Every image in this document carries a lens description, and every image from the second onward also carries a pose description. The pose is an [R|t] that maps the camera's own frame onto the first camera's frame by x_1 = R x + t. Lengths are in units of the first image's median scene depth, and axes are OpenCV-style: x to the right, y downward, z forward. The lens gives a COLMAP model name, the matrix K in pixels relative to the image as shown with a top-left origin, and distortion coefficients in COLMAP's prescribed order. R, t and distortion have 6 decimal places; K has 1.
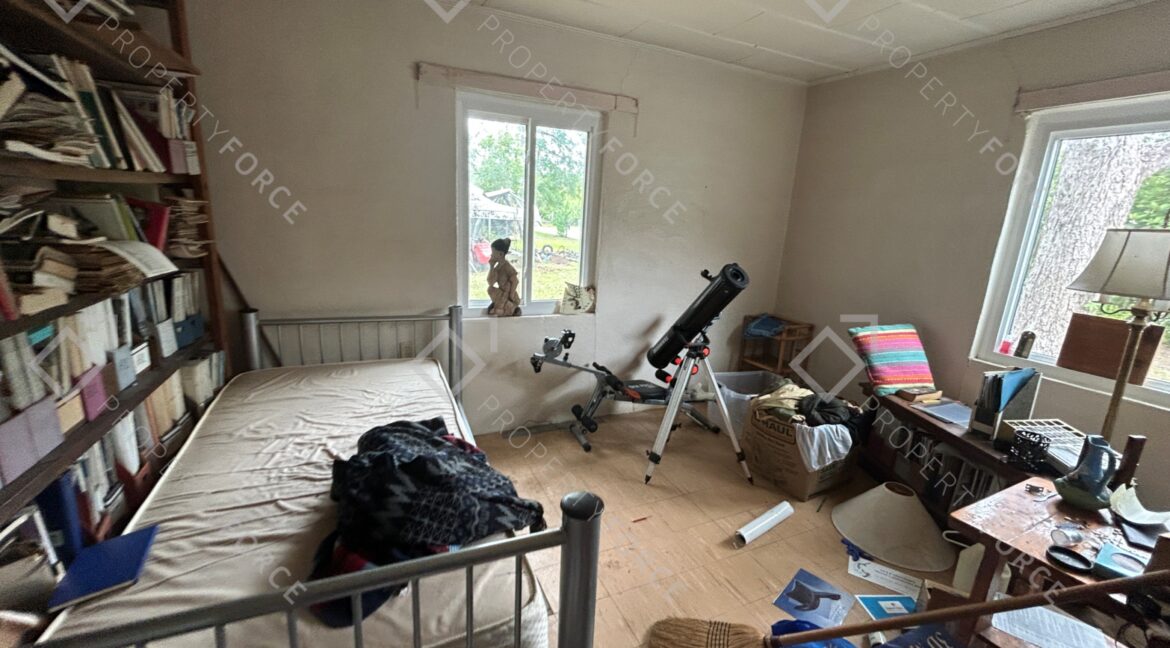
lens RADIAL K [[471.8, 0, 583.8], [0, 471.8, 323.9], [0, 0, 1]] dist [-0.001645, 0.001998]
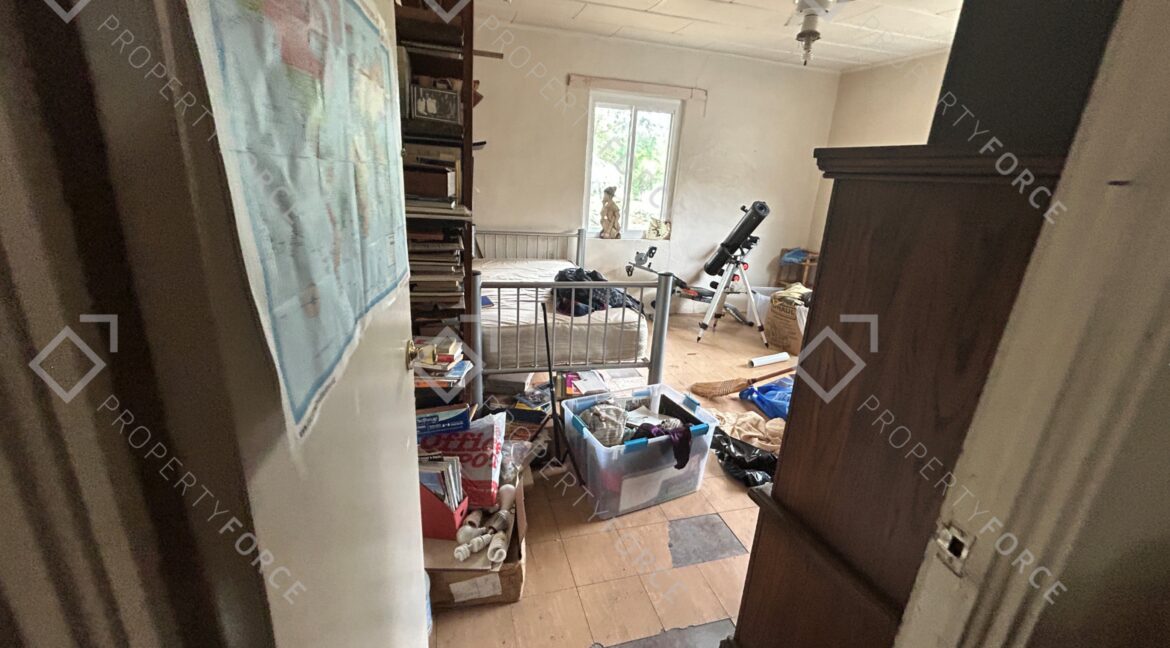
lens RADIAL K [[471.8, 0, 584.9], [0, 471.8, 324.3], [0, 0, 1]] dist [-0.001645, 0.001998]
pose [[0.989094, 0.047903, -0.139275, -0.023315], [-0.037754, 0.996497, 0.074626, 0.156380], [0.142362, -0.068554, 0.987438, -0.562821]]
